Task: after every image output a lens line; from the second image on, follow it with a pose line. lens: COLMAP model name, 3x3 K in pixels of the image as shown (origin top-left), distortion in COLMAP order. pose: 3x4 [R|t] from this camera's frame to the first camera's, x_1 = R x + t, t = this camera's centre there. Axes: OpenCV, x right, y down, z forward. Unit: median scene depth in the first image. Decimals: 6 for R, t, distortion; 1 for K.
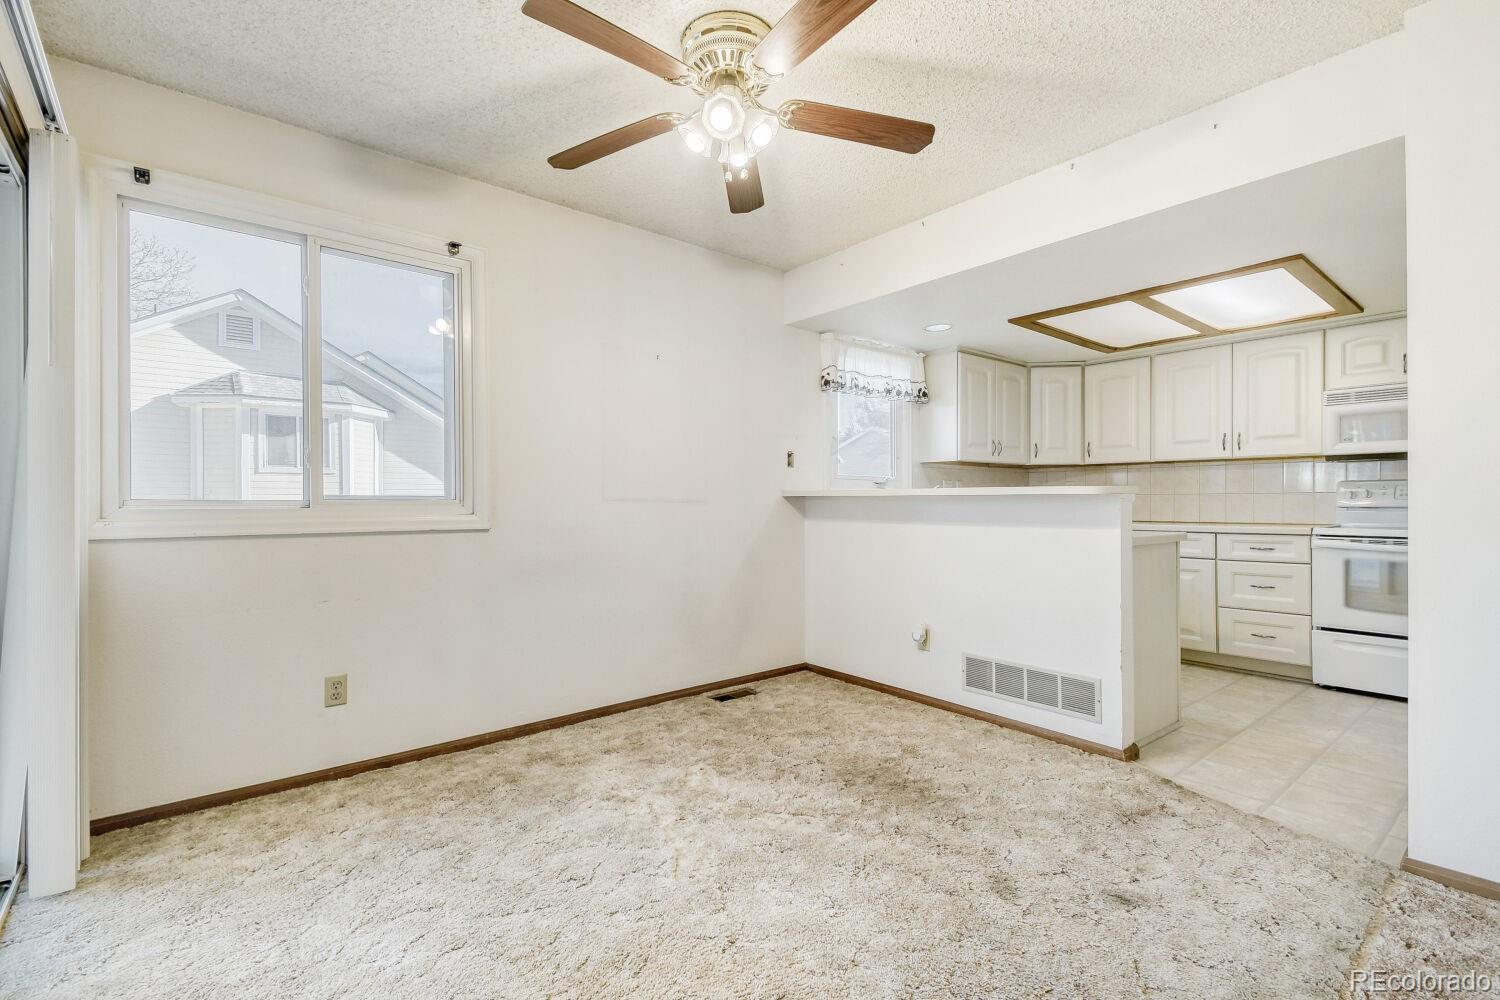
lens RADIAL K [[668.2, 0, 746.0], [0, 668.2, 496.3], [0, 0, 1]] dist [0.048155, -0.000193]
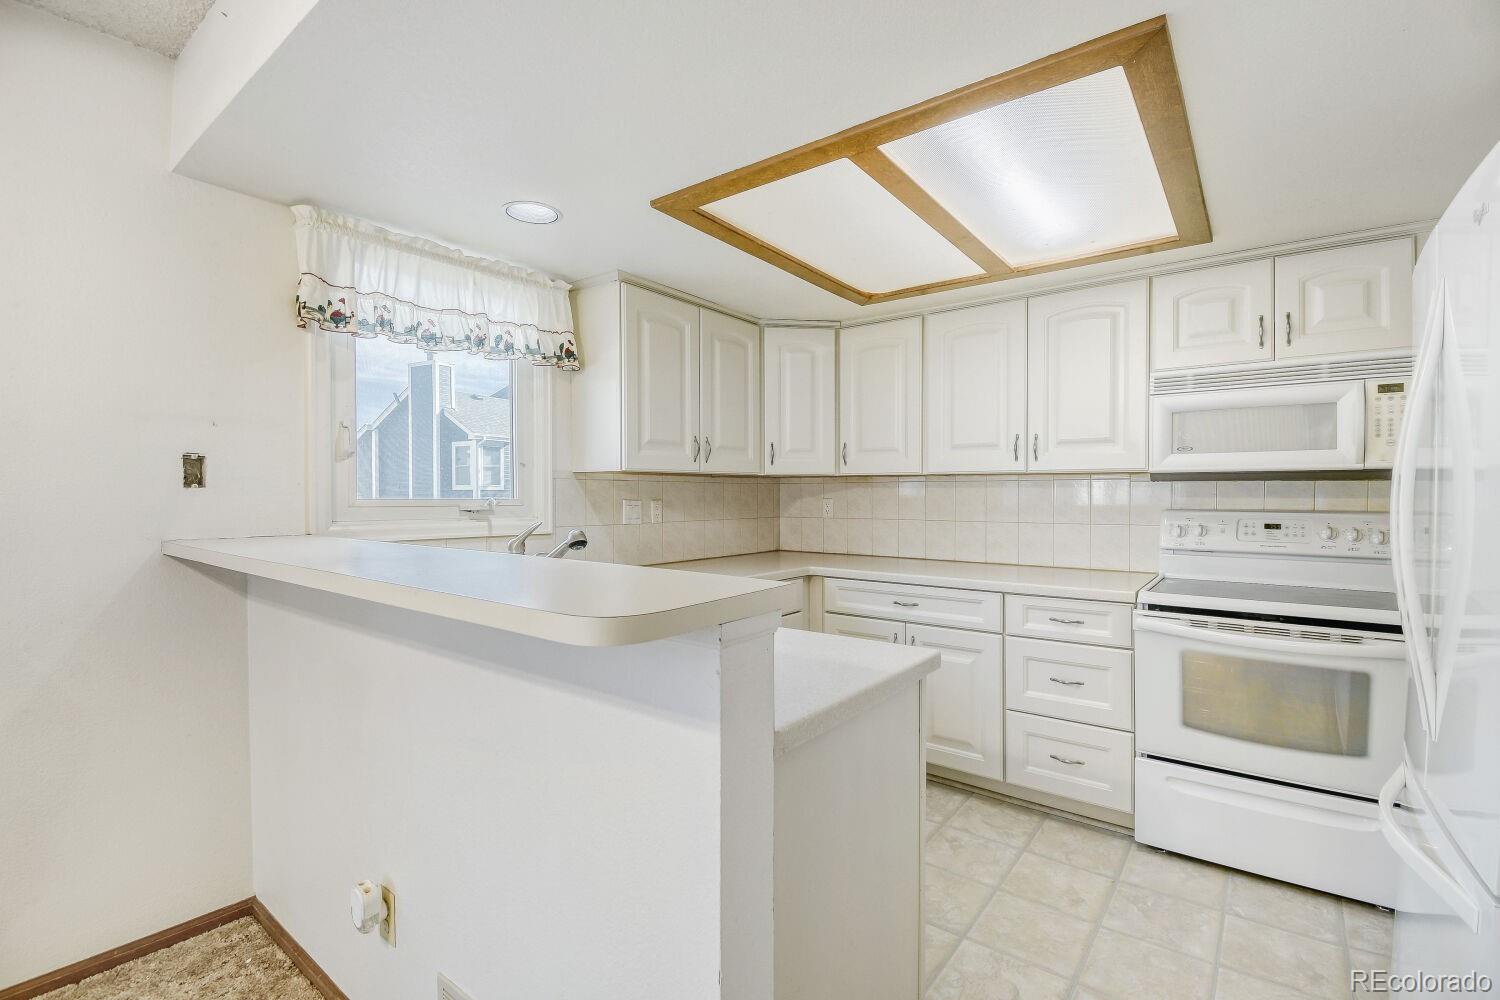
lens RADIAL K [[668.2, 0, 746.0], [0, 668.2, 496.3], [0, 0, 1]] dist [0.048155, -0.000193]
pose [[0.976751, 0.000651, 0.214374, 0.318035], [-0.004050, 0.999873, 0.015420, -0.043126], [-0.214337, -0.015929, 0.976630, 0.439299]]
